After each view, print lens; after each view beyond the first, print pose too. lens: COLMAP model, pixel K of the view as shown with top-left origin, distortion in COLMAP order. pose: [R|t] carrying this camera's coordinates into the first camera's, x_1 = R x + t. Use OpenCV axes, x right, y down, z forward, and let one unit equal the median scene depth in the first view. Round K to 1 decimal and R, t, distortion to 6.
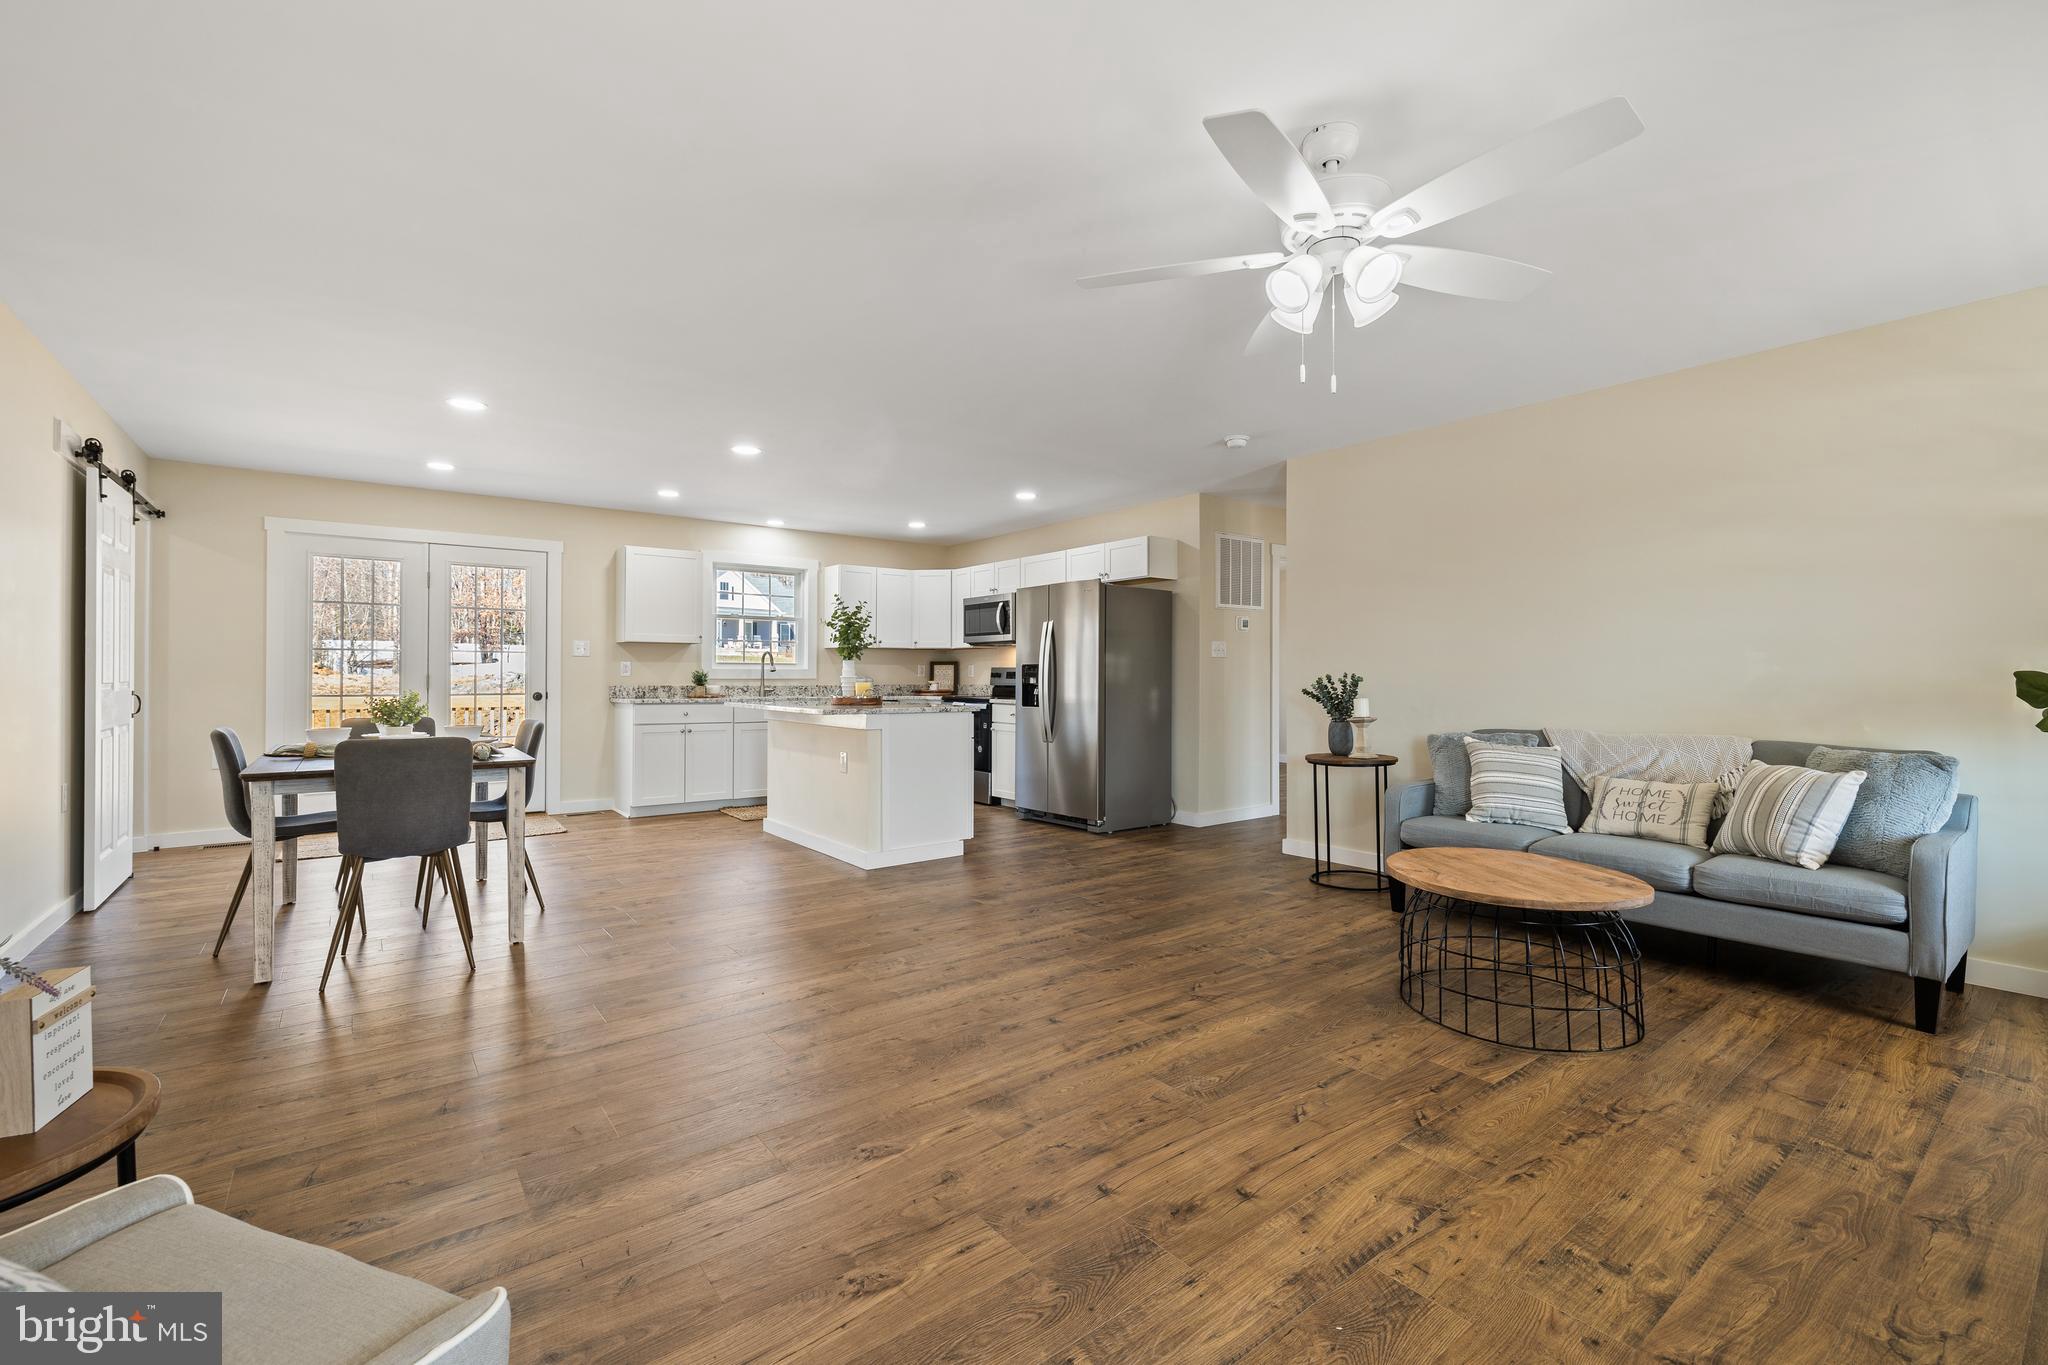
lens RADIAL K [[870.1, 0, 1022.0], [0, 870.1, 674.7], [0, 0, 1]] dist [0.001261, 0.000173]
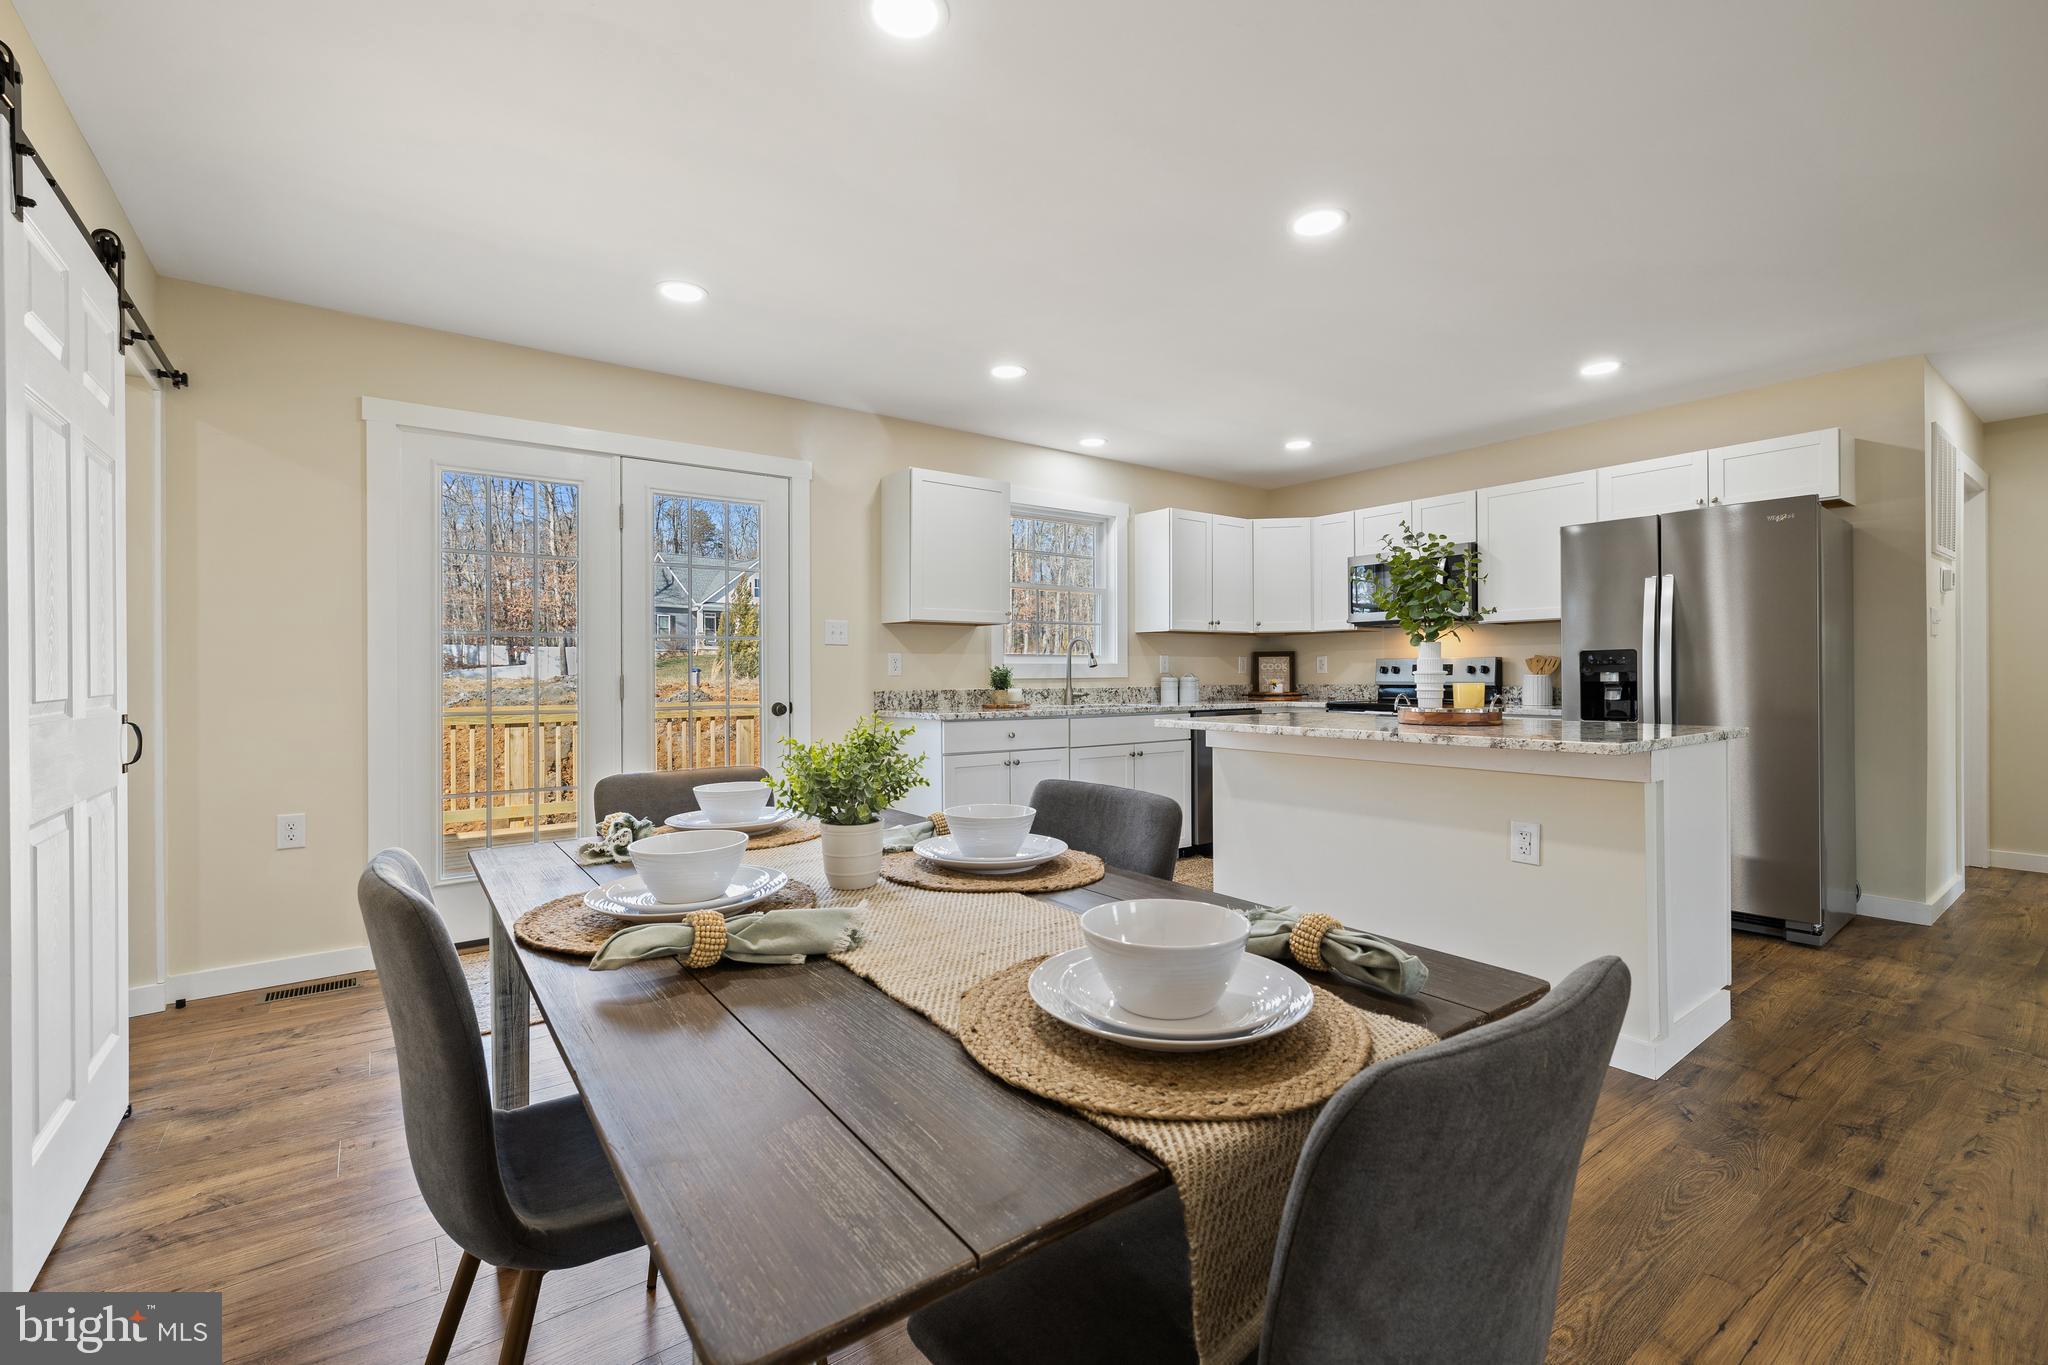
lens RADIAL K [[871.8, 0, 1019.4], [0, 871.8, 674.9], [0, 0, 1]] dist [-0.000539, -0.000208]
pose [[0.999795, -0.008998, -0.018134, -0.390599], [0.009042, 0.999956, 0.002352, 0.000323], [0.018112, -0.002515, 0.999833, 0.397746]]
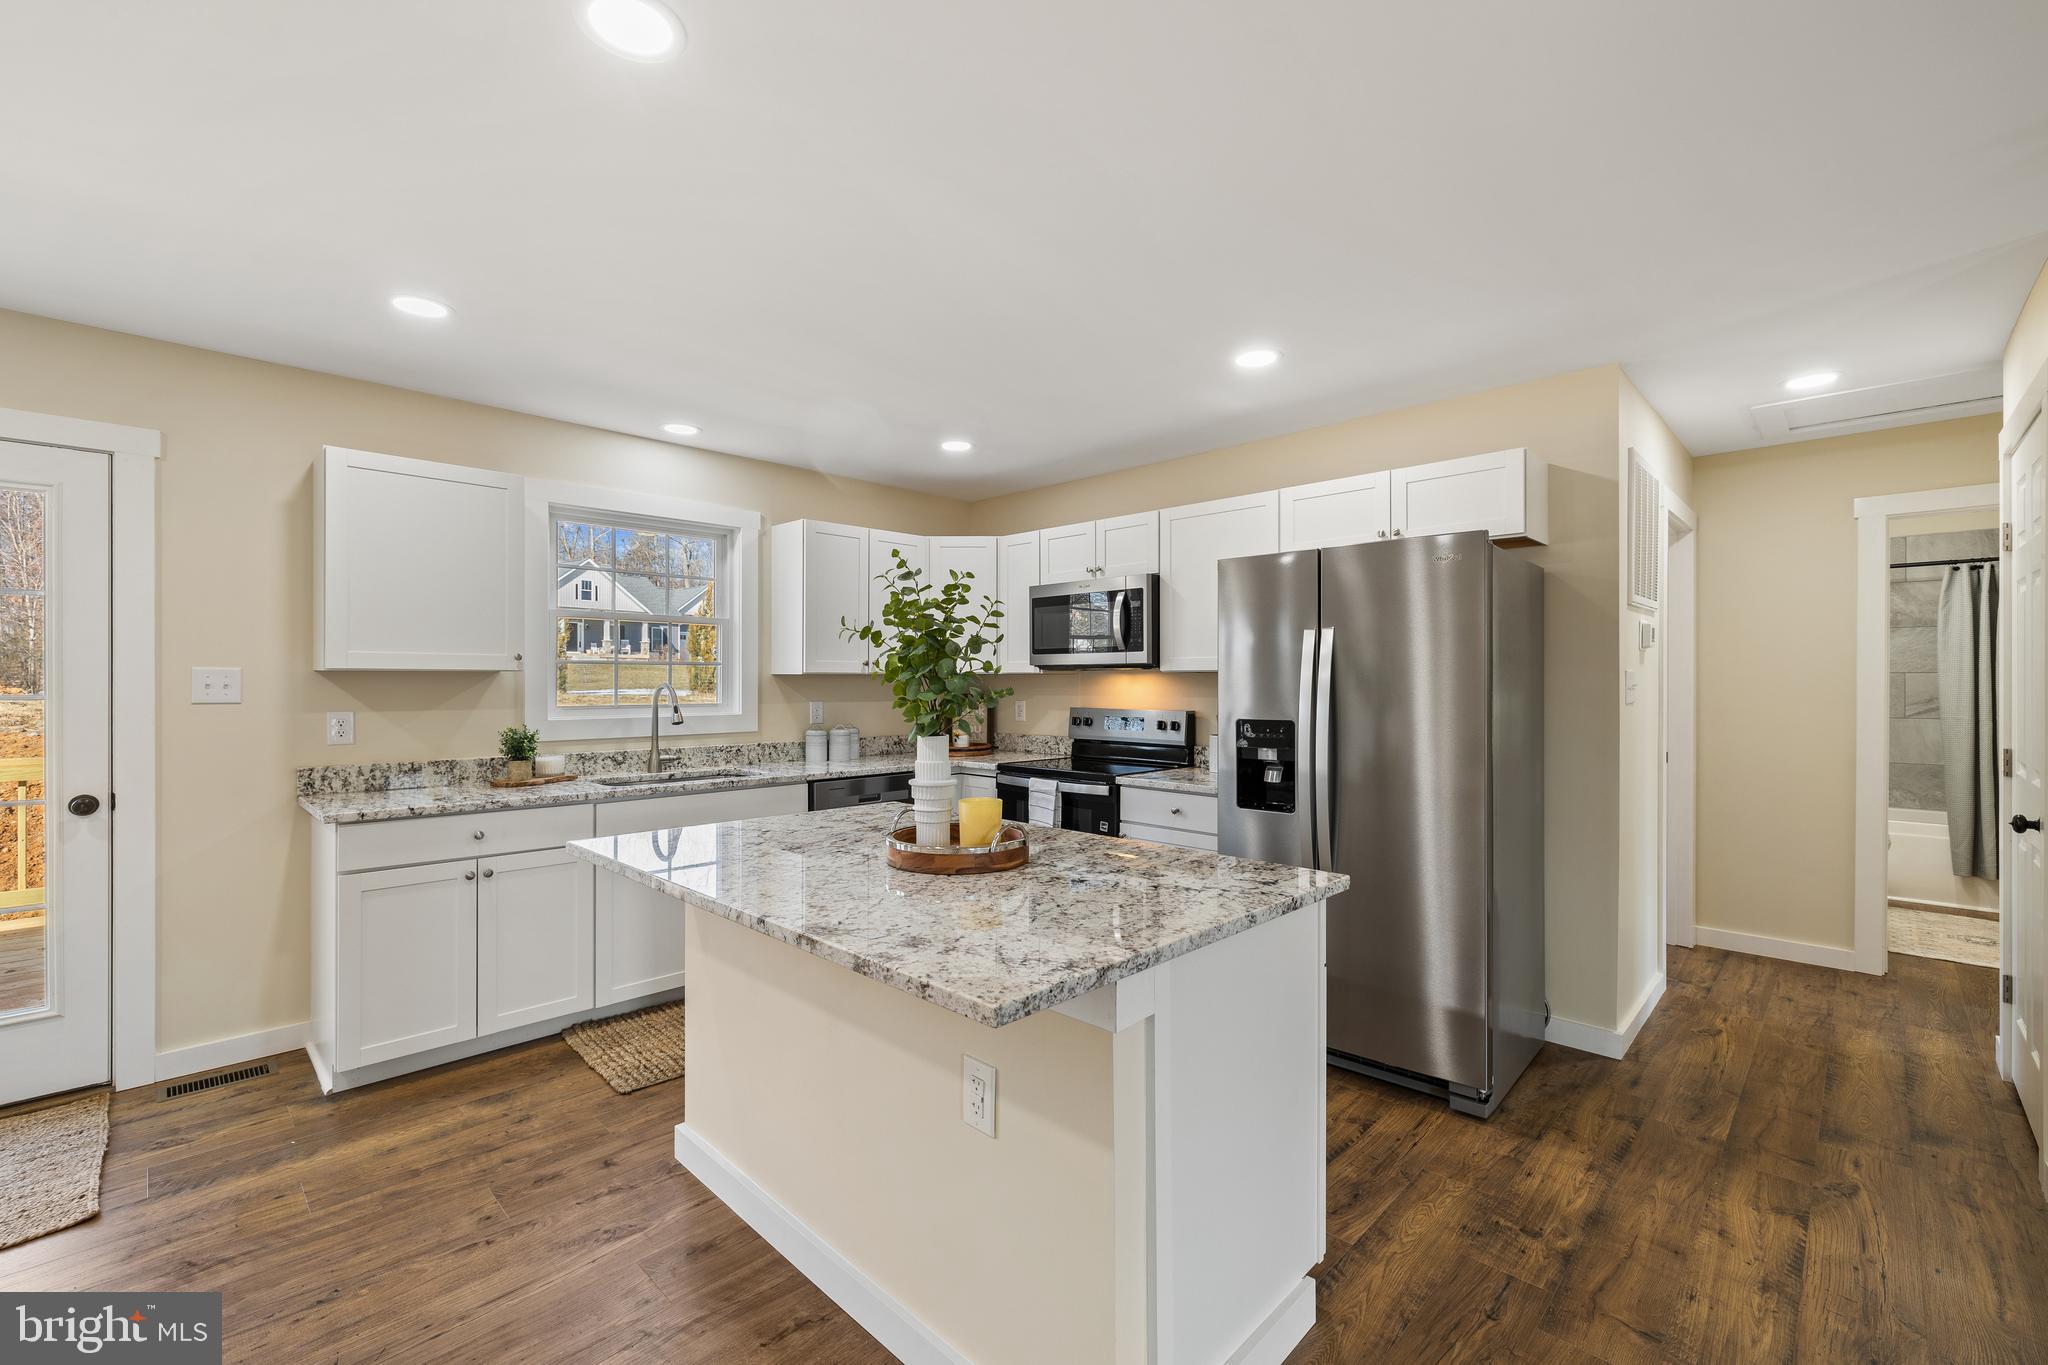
lens RADIAL K [[861.6, 0, 1024.0], [0, 861.6, 682.5], [0, 0, 1]] dist [-0.000290, -0.000044]
pose [[0.990342, -0.003079, 0.138608, -0.185510], [0.002574, 0.999989, 0.003823, -0.034475], [-0.138619, -0.003429, 0.990340, 0.566388]]
